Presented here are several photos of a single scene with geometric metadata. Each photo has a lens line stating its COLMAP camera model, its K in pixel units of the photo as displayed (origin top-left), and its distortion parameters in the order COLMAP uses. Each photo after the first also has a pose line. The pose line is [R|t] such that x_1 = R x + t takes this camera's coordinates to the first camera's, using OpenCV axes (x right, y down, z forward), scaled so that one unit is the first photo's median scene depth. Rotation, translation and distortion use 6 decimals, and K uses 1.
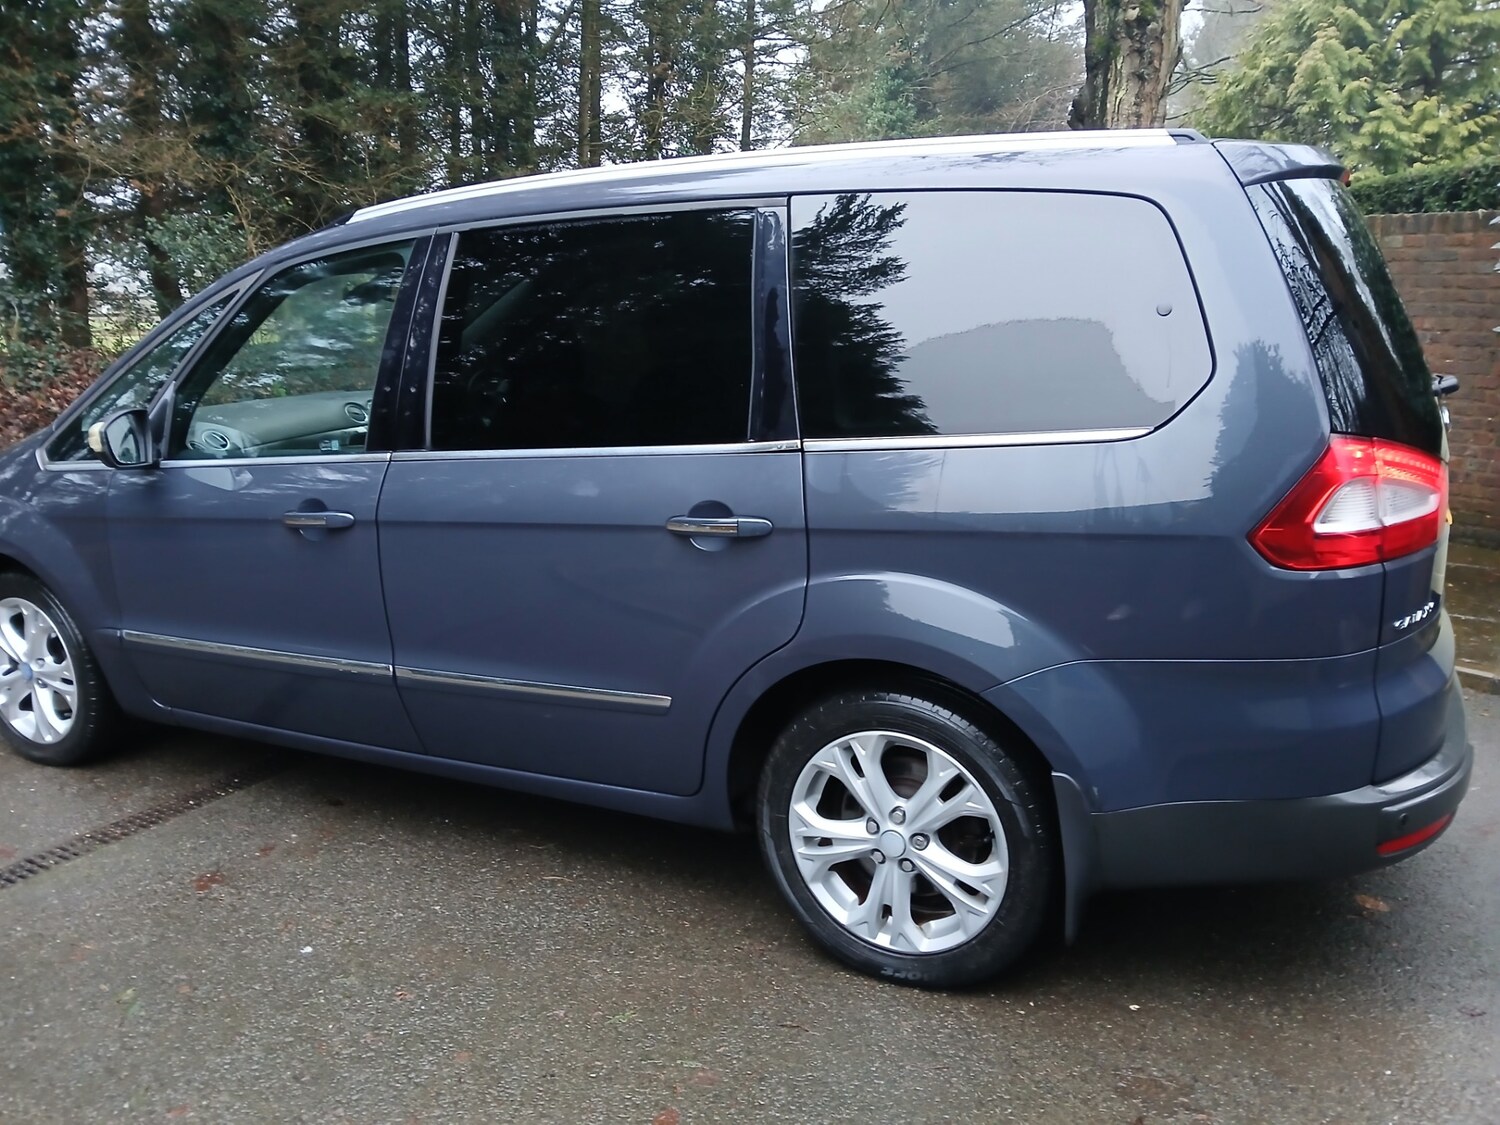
lens RADIAL K [[1170.9, 0, 736.5], [0, 1170.9, 564.4], [0, 0, 1]] dist [0.014891, -0.049734]
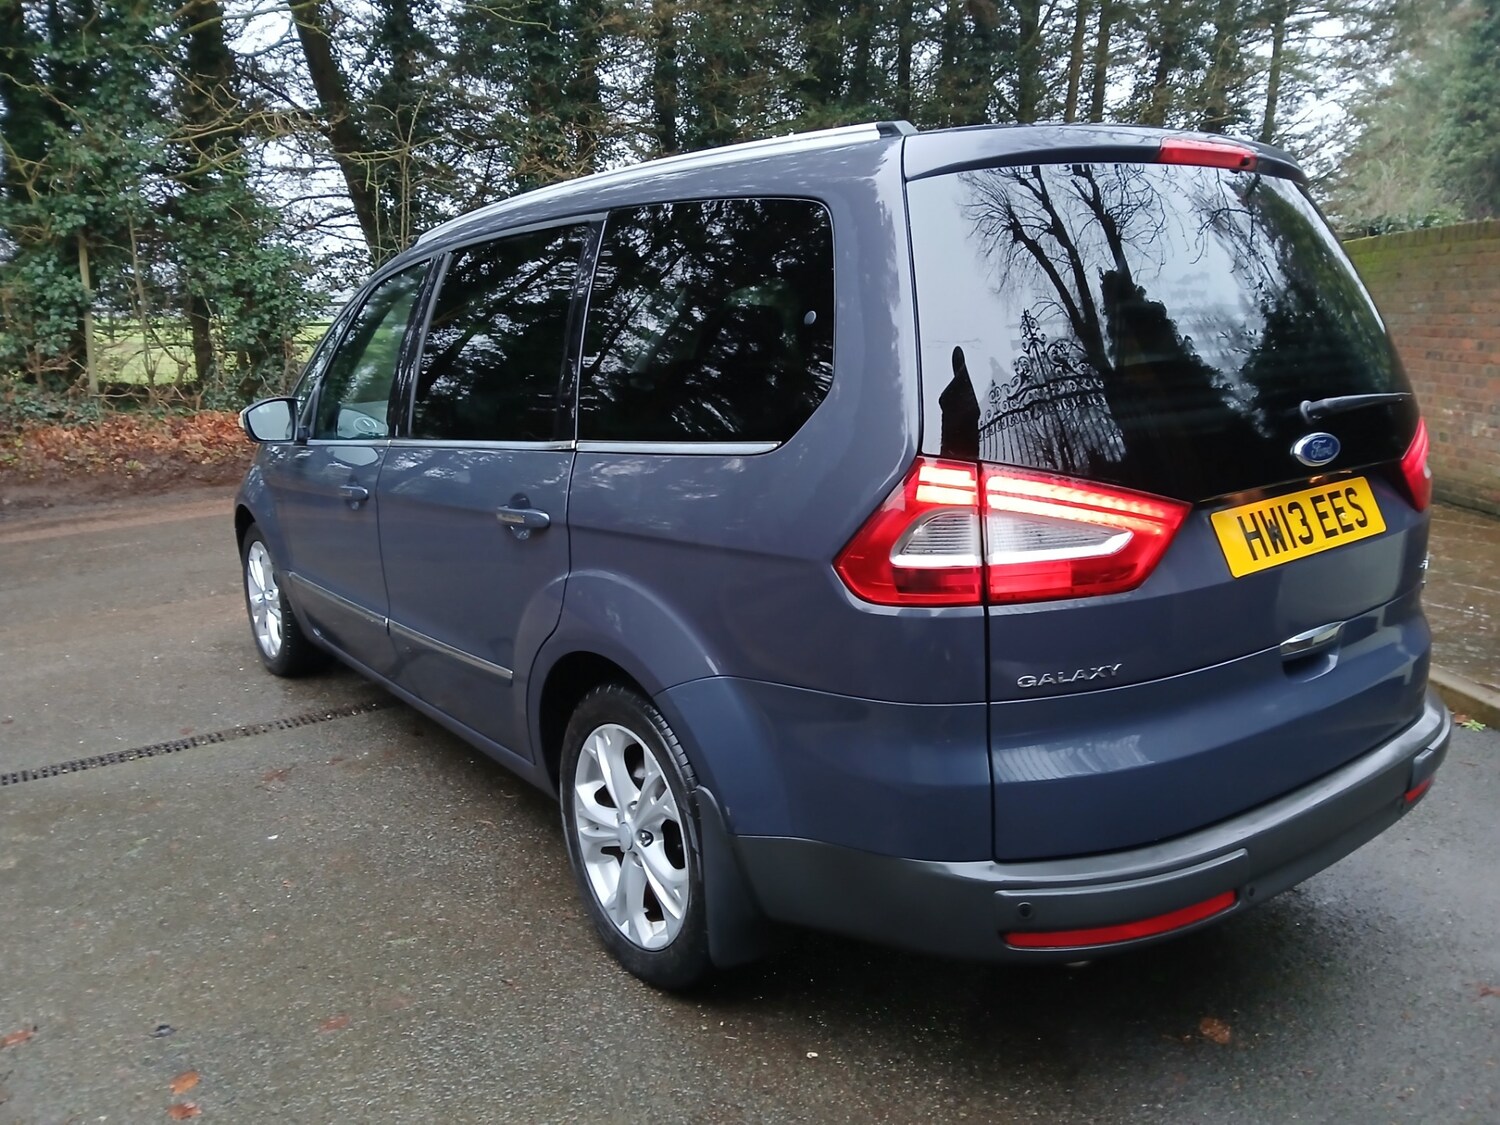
lens RADIAL K [[1170.9, 0, 751.6], [0, 1170.9, 561.1], [0, 0, 1]] dist [0.014891, -0.049734]
pose [[0.891602, 0.086580, -0.444465, 0.647556], [-0.088620, 0.995933, 0.016230, -0.027581], [0.444062, 0.024918, 0.895649, 0.116102]]
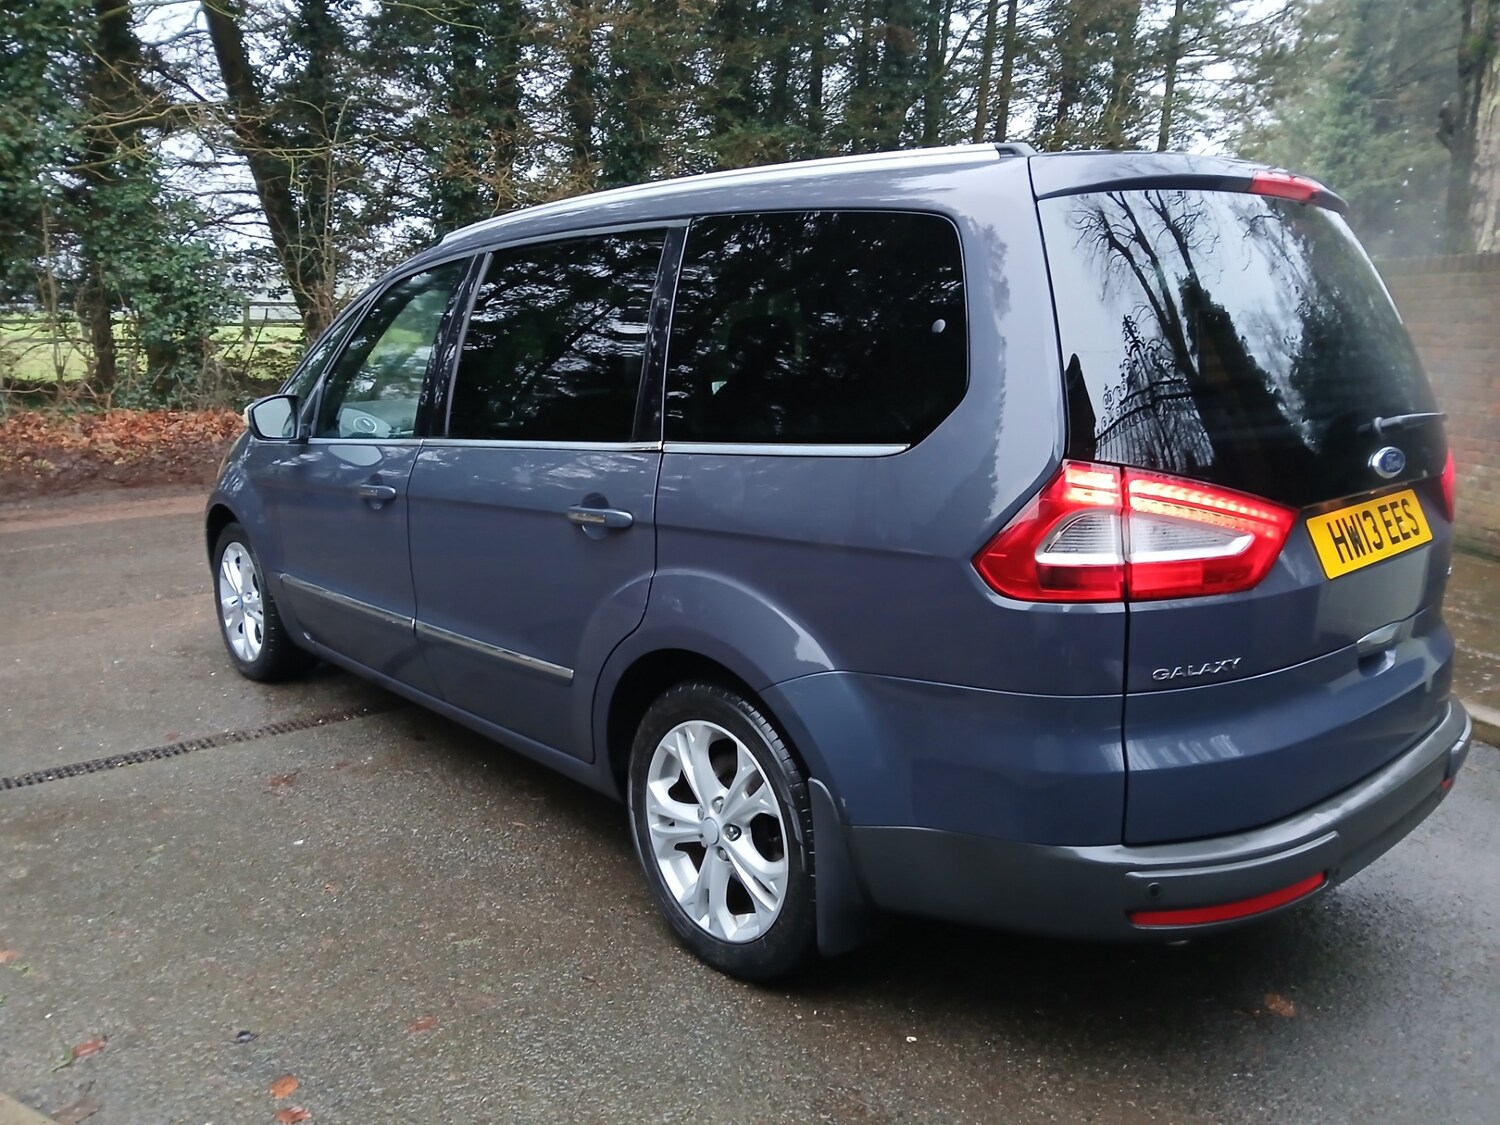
lens RADIAL K [[1170.9, 0, 746.5], [0, 1170.9, 562.6], [0, 0, 1]] dist [0.014891, -0.049734]
pose [[0.930074, 0.091731, -0.355735, 0.496719], [-0.099722, 0.995007, -0.004149, 0.001191], [0.353579, 0.039333, 0.934577, 0.022939]]
